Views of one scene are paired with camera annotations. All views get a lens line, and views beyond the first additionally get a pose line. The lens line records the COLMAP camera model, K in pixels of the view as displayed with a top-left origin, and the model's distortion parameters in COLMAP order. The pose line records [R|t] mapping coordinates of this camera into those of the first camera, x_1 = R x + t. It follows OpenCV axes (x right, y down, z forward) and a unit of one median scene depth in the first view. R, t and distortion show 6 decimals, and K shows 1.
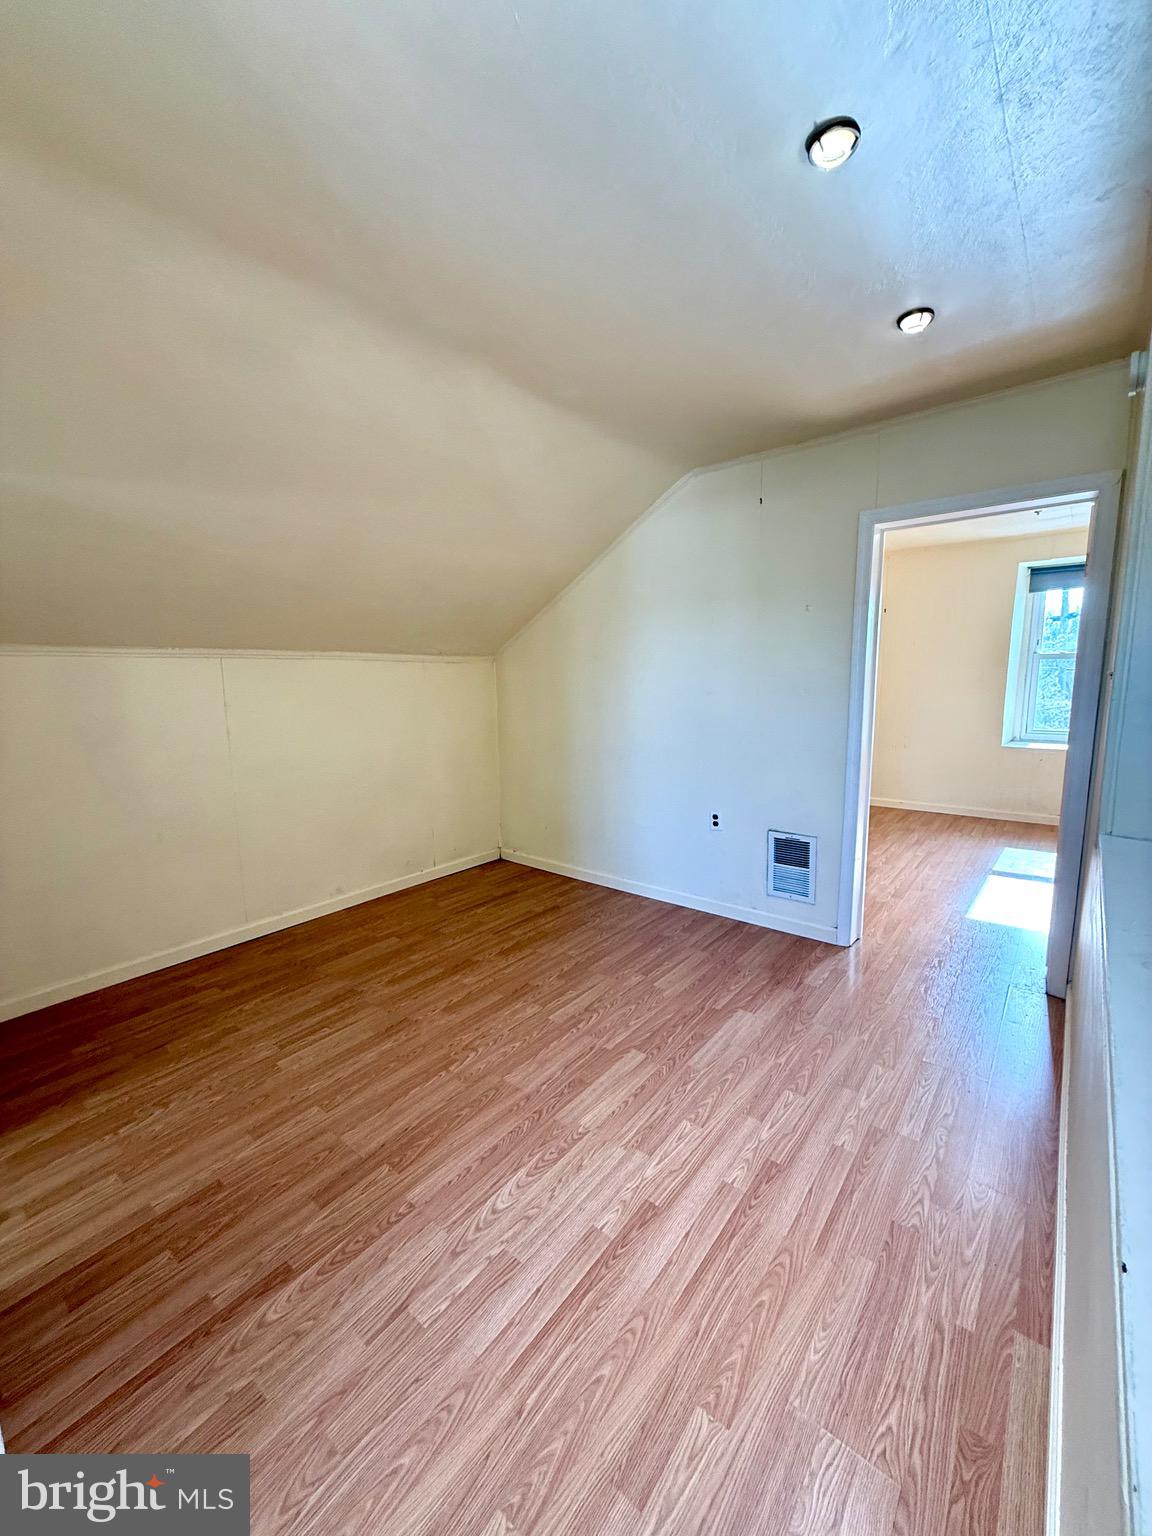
lens RADIAL K [[612.8, 0, 571.9], [0, 612.8, 762.9], [0, 0, 1]] dist [0.000150, -0.000291]
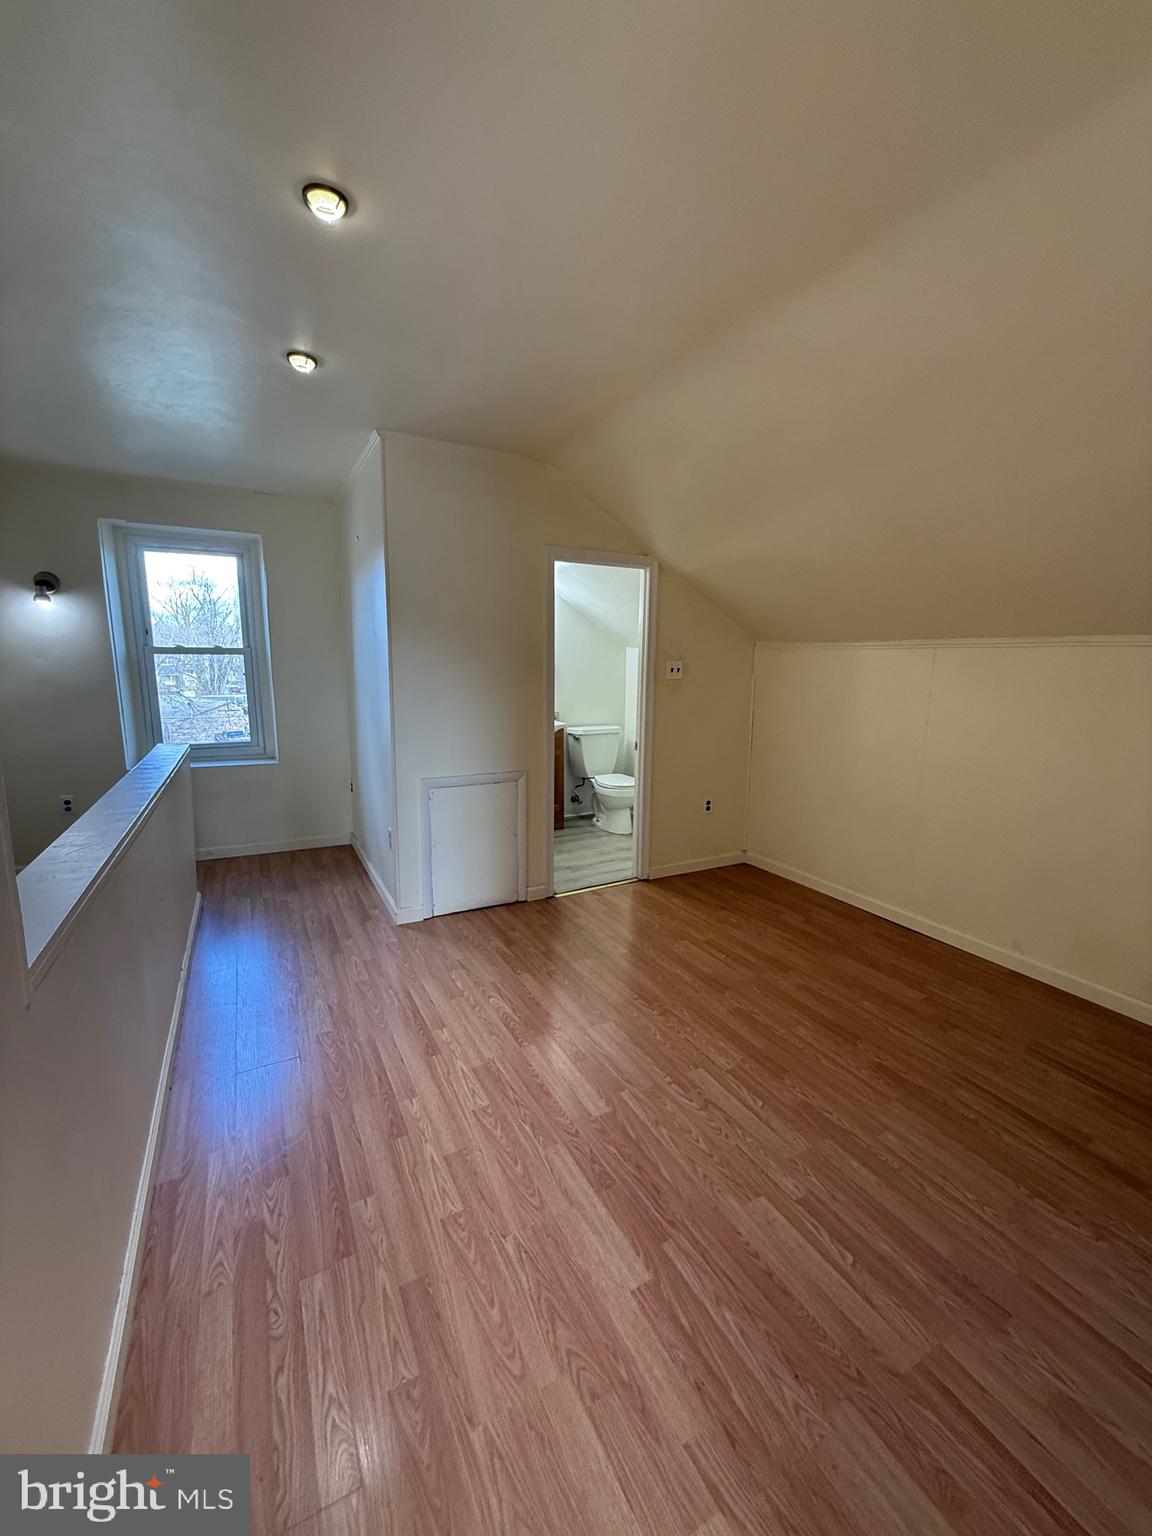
lens RADIAL K [[612.8, 0, 571.9], [0, 612.8, 762.9], [0, 0, 1]] dist [0.000150, -0.000291]
pose [[-0.384534, 0.160973, -0.908967, 0.760921], [-0.137354, 0.963739, 0.228780, -0.173150], [0.912835, 0.212824, -0.348480, 1.067047]]
